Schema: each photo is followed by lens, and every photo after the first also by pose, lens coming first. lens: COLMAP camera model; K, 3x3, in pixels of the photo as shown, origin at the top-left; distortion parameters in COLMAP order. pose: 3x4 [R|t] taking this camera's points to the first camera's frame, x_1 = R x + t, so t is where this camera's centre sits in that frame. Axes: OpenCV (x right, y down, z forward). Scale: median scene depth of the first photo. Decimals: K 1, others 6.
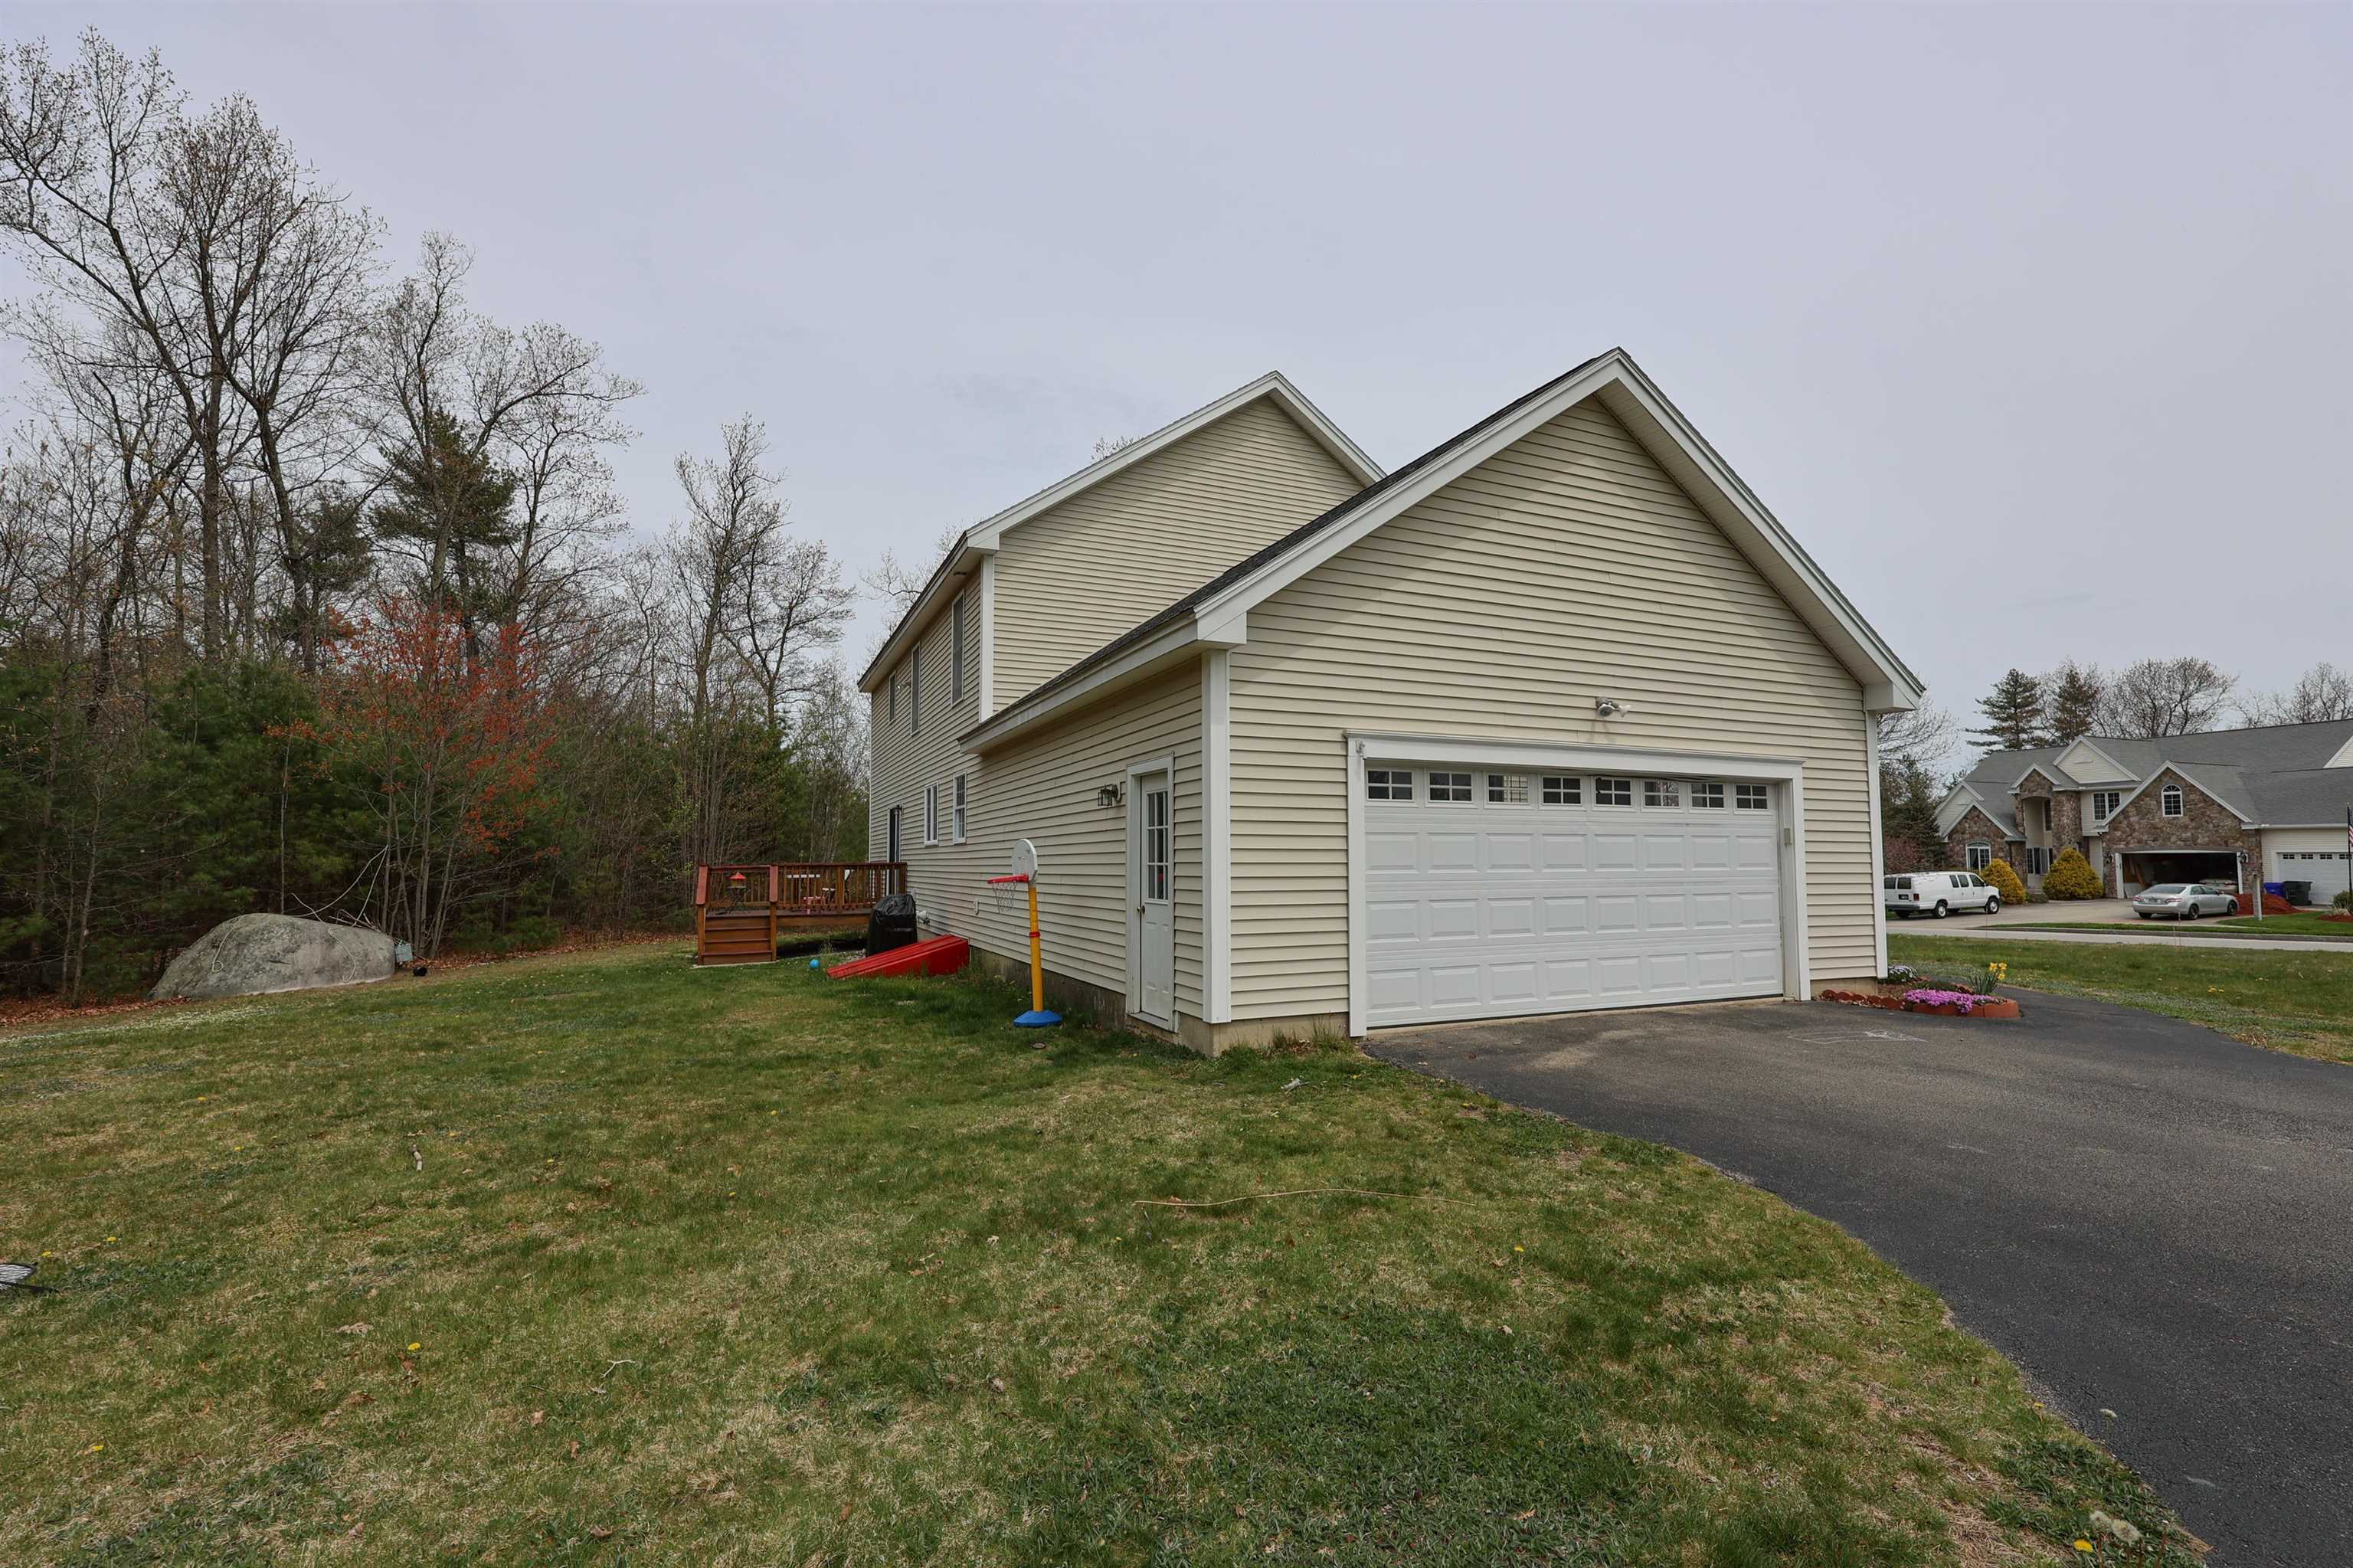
lens RADIAL K [[1019.1, 0, 1171.1], [0, 1019.1, 796.9], [0, 0, 1]] dist [-0.002466, -0.000529]
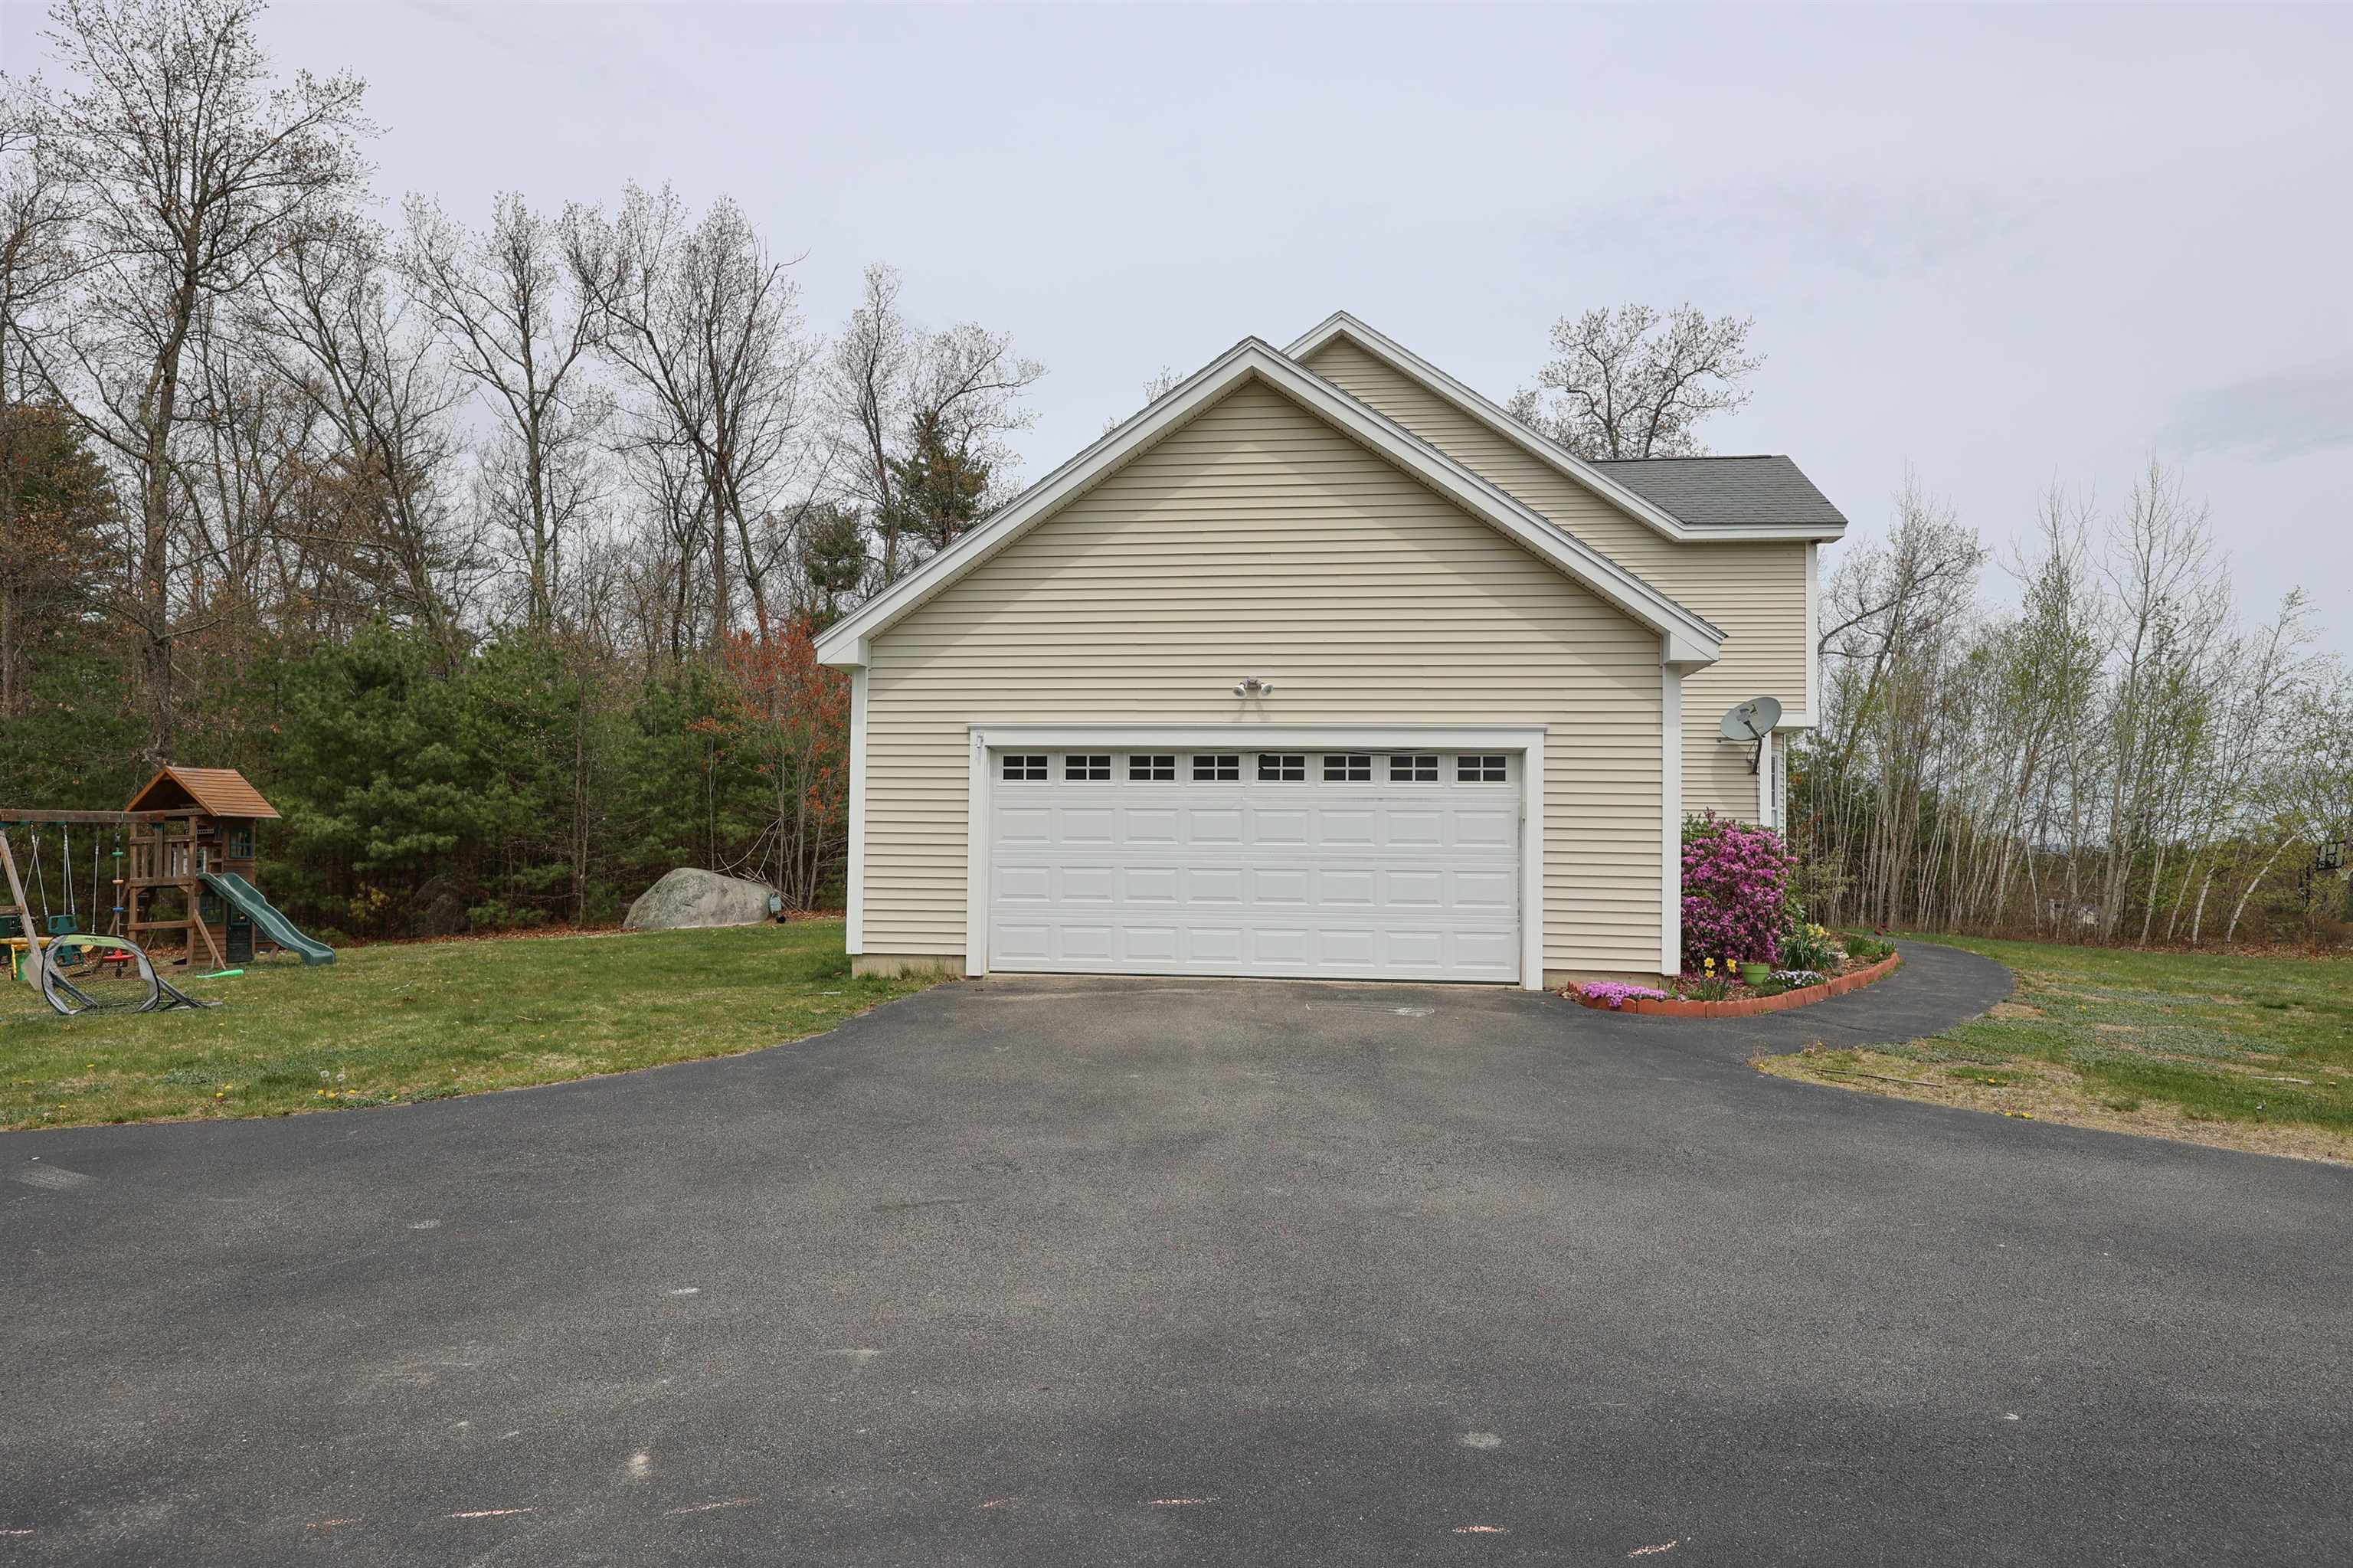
lens RADIAL K [[1266.9, 0, 1178.3], [0, 1266.9, 787.0], [0, 0, 1]] dist [-0.008629, -0.003051]
pose [[0.863861, -0.007101, -0.503680, 0.472369], [0.018443, 0.999676, 0.017538, -0.004830], [0.503392, -0.024440, 0.863712, -0.072428]]
